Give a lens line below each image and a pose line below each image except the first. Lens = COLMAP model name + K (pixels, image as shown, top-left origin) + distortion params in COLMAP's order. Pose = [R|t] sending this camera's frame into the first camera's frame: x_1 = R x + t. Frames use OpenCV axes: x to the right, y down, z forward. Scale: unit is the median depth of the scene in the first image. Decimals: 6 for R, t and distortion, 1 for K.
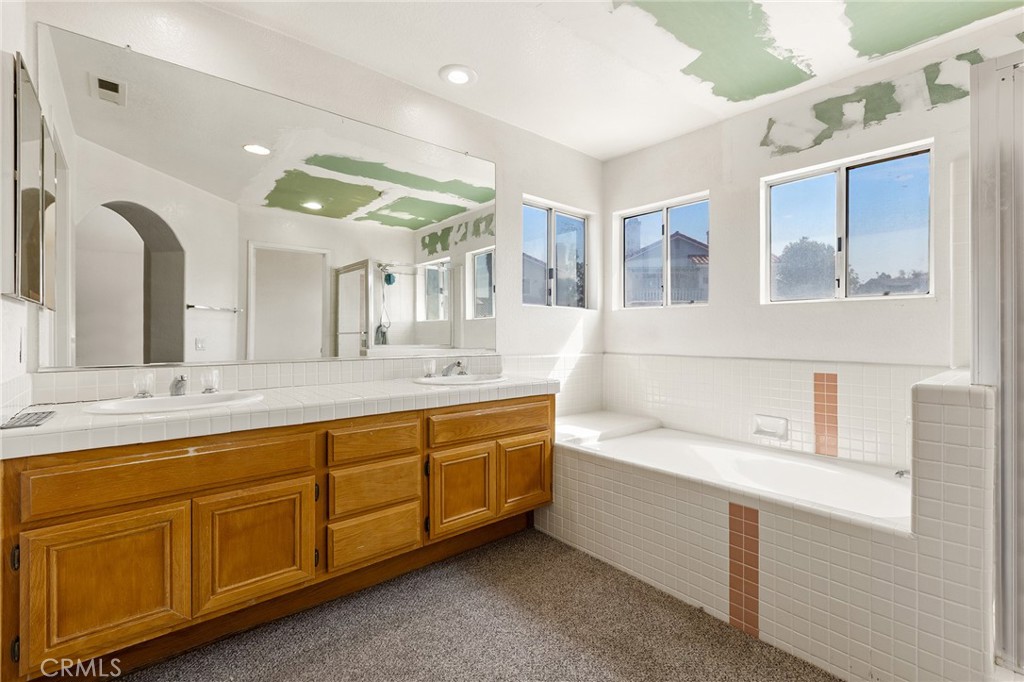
lens RADIAL K [[463.9, 0, 511.0], [0, 463.9, 334.8], [0, 0, 1]] dist [0.006333, -0.001847]
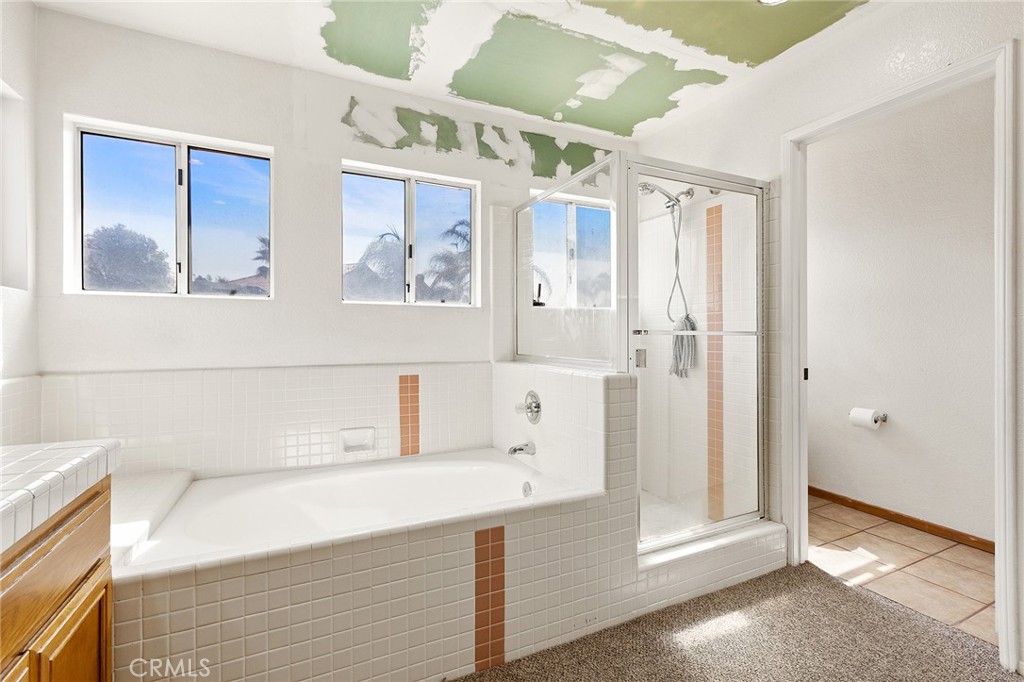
lens RADIAL K [[463.9, 0, 513.5], [0, 463.9, 334.9], [0, 0, 1]] dist [0.006333, -0.001847]
pose [[0.245046, -0.001936, 0.969510, -0.258827], [0.002694, 0.999996, 0.001316, -0.006362], [-0.969508, 0.002289, 0.245050, 0.524416]]
